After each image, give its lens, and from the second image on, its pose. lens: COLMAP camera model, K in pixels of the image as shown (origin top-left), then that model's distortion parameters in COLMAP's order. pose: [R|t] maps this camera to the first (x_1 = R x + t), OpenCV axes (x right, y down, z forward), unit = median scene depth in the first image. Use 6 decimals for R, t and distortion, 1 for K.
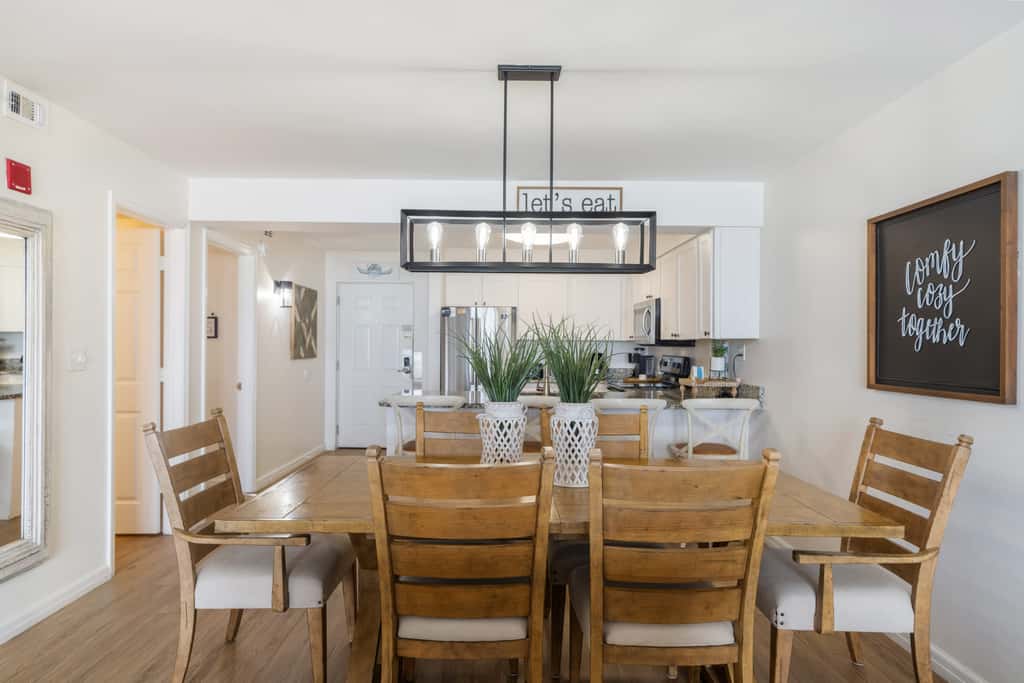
lens RADIAL K [[580.0, 0, 508.3], [0, 580.0, 346.0], [0, 0, 1]] dist [0.000816, -0.001257]
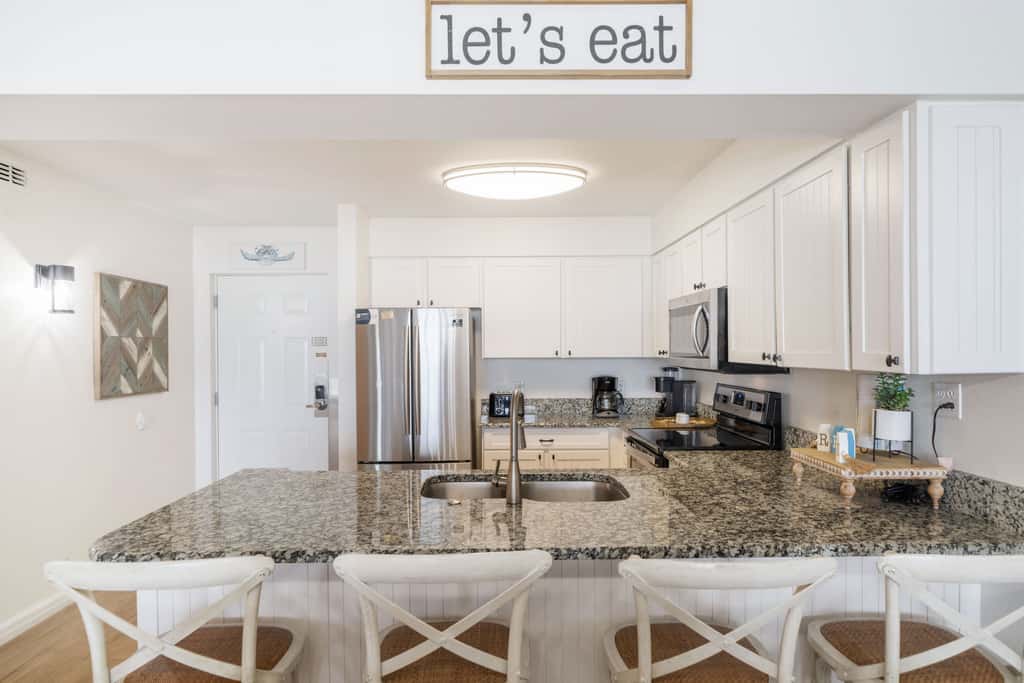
lens RADIAL K [[580.0, 0, 508.3], [0, 580.0, 346.0], [0, 0, 1]] dist [0.000816, -0.001257]
pose [[0.999857, -0.013389, 0.010299, 0.046295], [0.013449, 0.999893, -0.005805, -0.025016], [-0.010220, 0.005942, 0.999930, 0.436107]]
